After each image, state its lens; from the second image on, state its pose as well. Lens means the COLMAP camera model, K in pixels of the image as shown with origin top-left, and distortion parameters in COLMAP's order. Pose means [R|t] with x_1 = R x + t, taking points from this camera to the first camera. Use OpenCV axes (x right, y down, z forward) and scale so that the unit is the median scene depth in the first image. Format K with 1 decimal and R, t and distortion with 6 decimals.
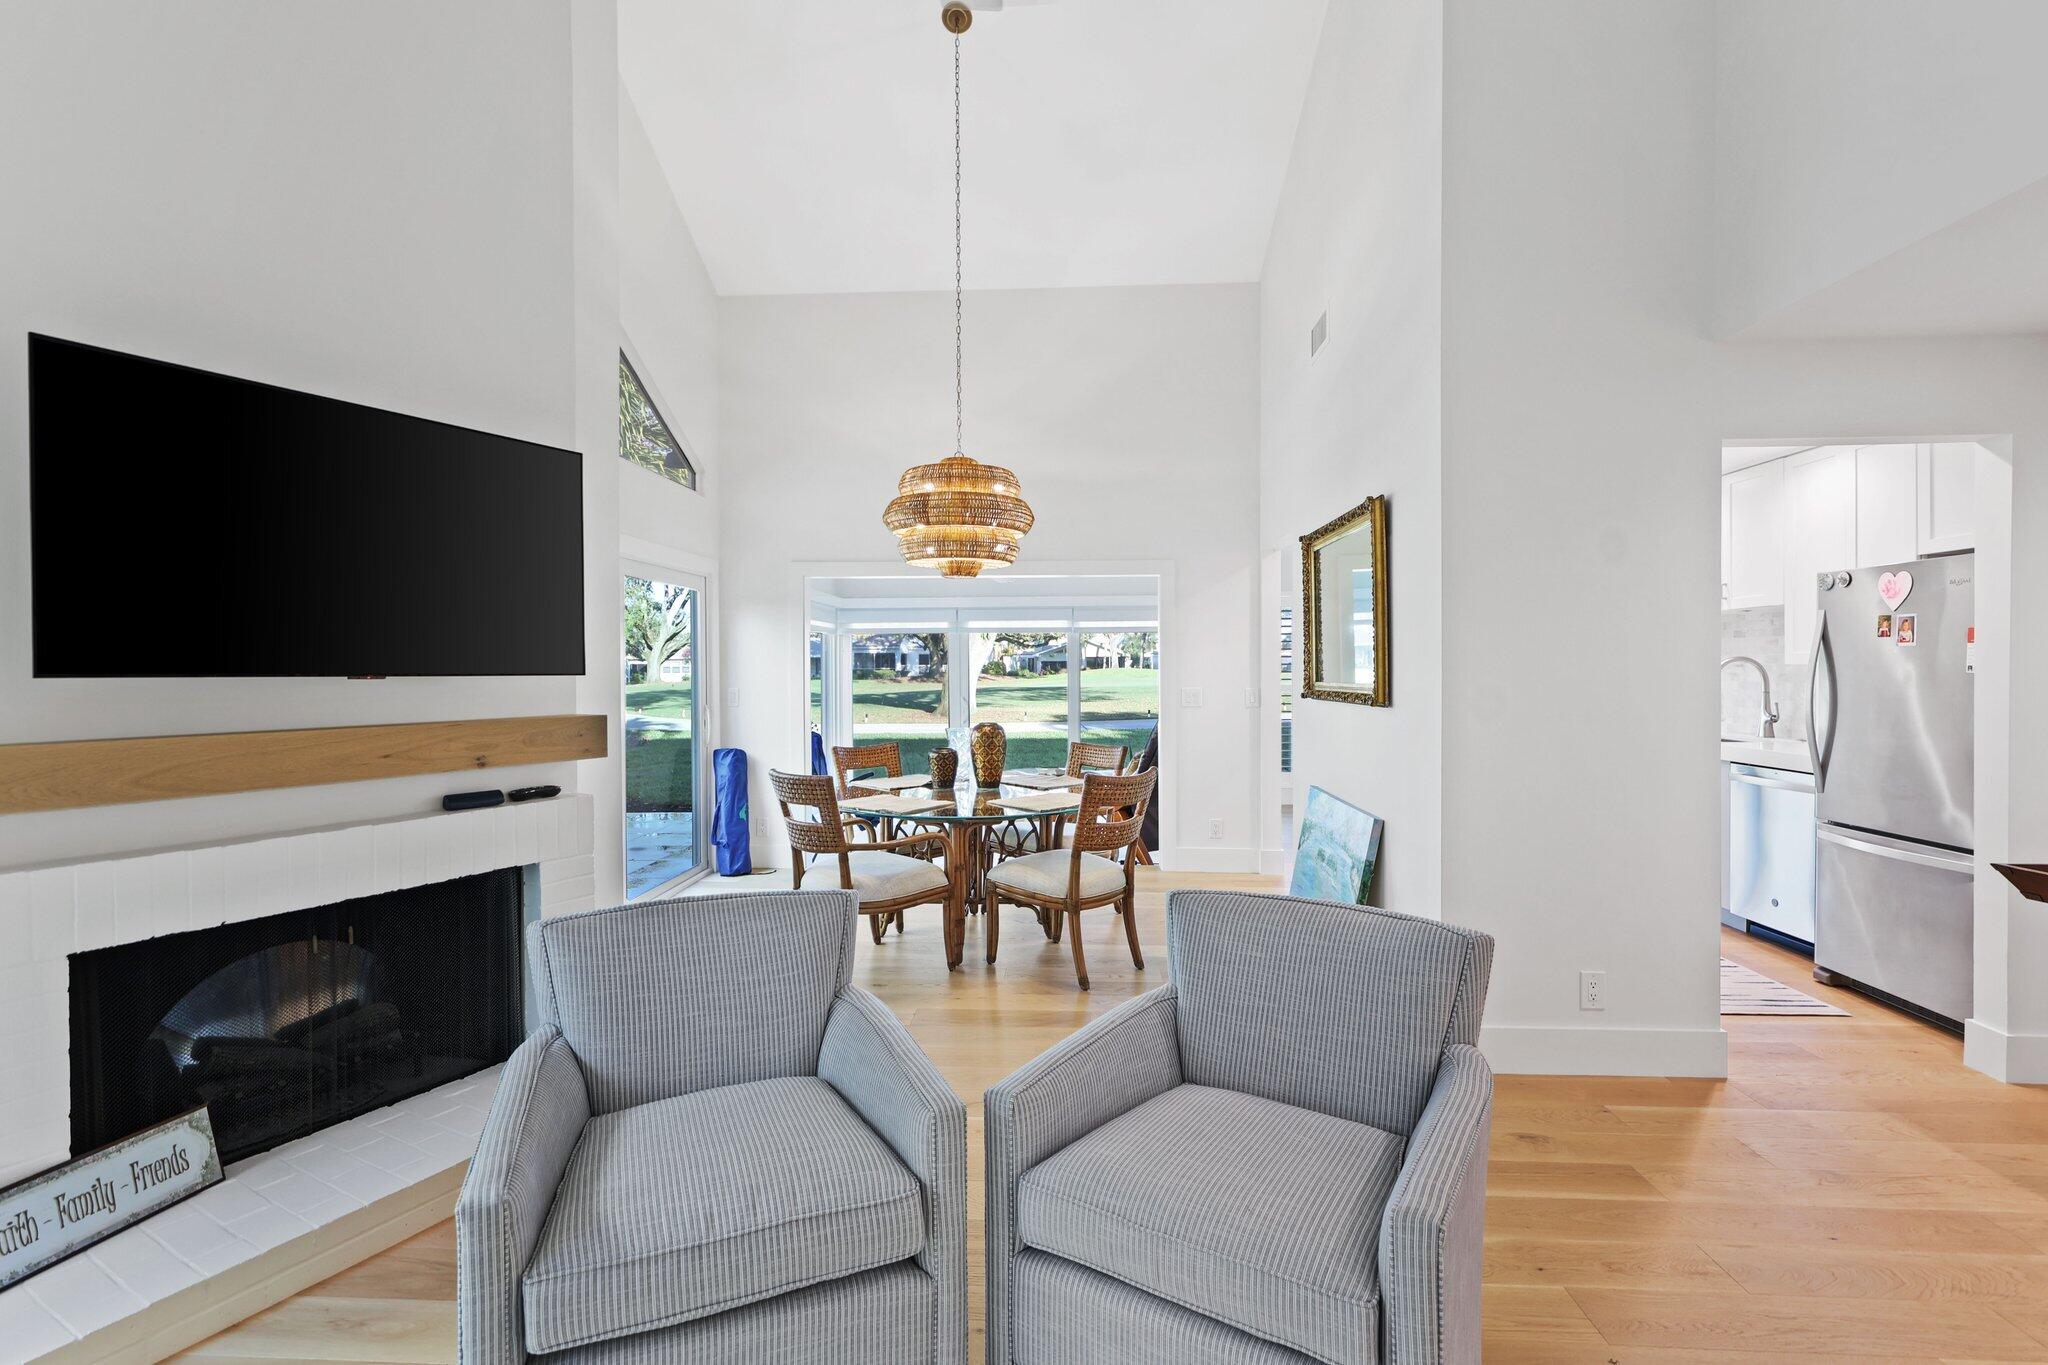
lens RADIAL K [[920.3, 0, 1024.0], [0, 920.3, 682.5], [0, 0, 1]] dist [0.000746, -0.000216]
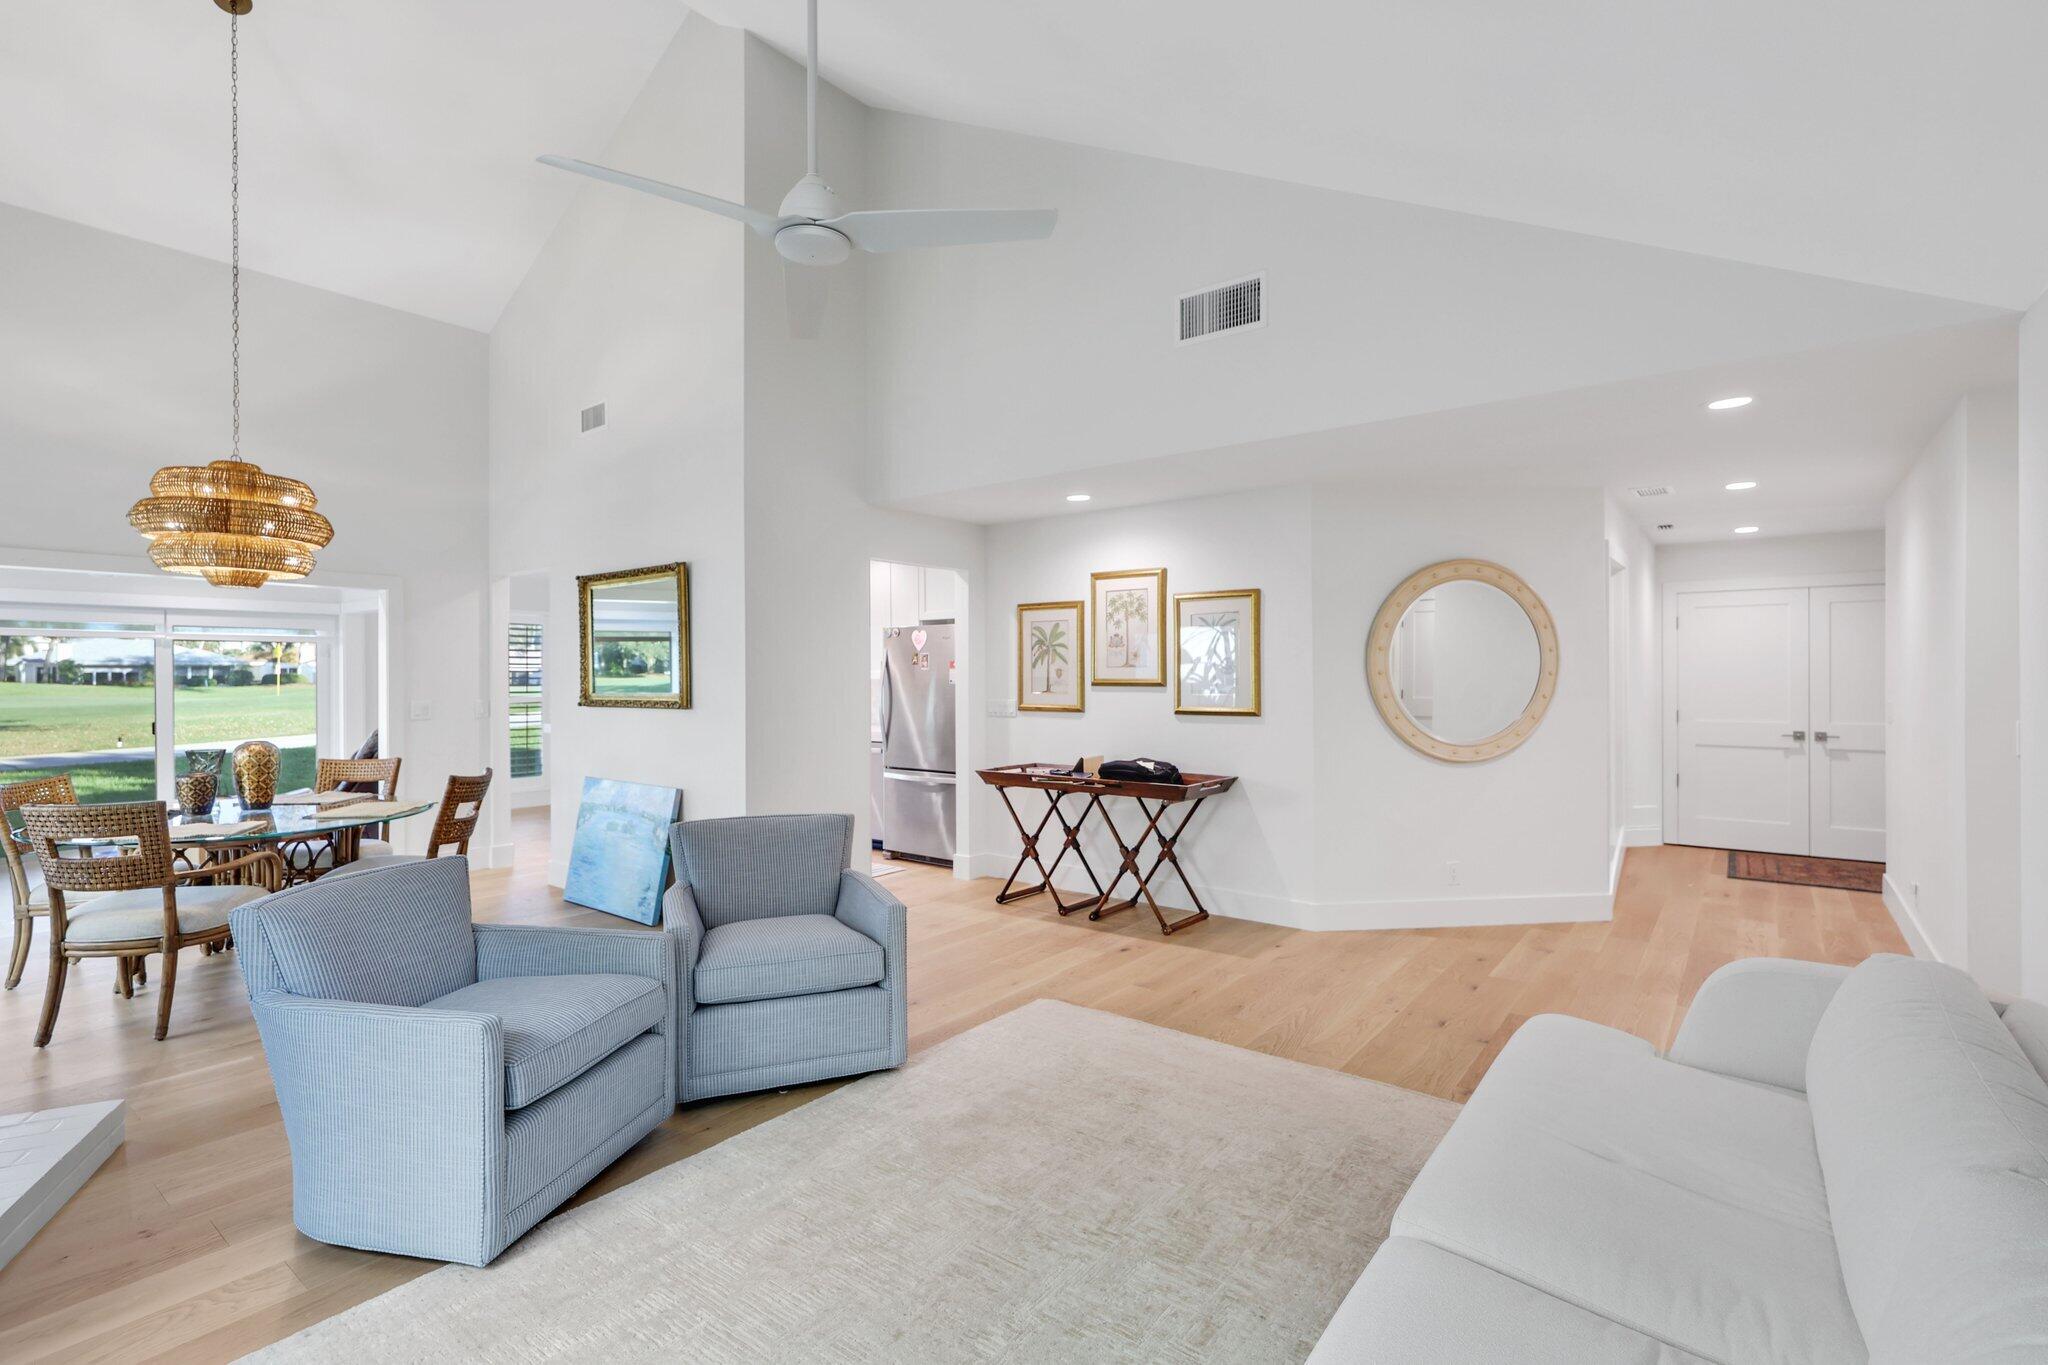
lens RADIAL K [[920.3, 0, 1024.0], [0, 920.3, 682.5], [0, 0, 1]] dist [0.000746, -0.000216]
pose [[0.562423, -0.005556, 0.826831, -0.464686], [0.016001, 0.999863, -0.004165, -0.000888], [-0.826695, 0.015572, 0.562435, -0.225287]]
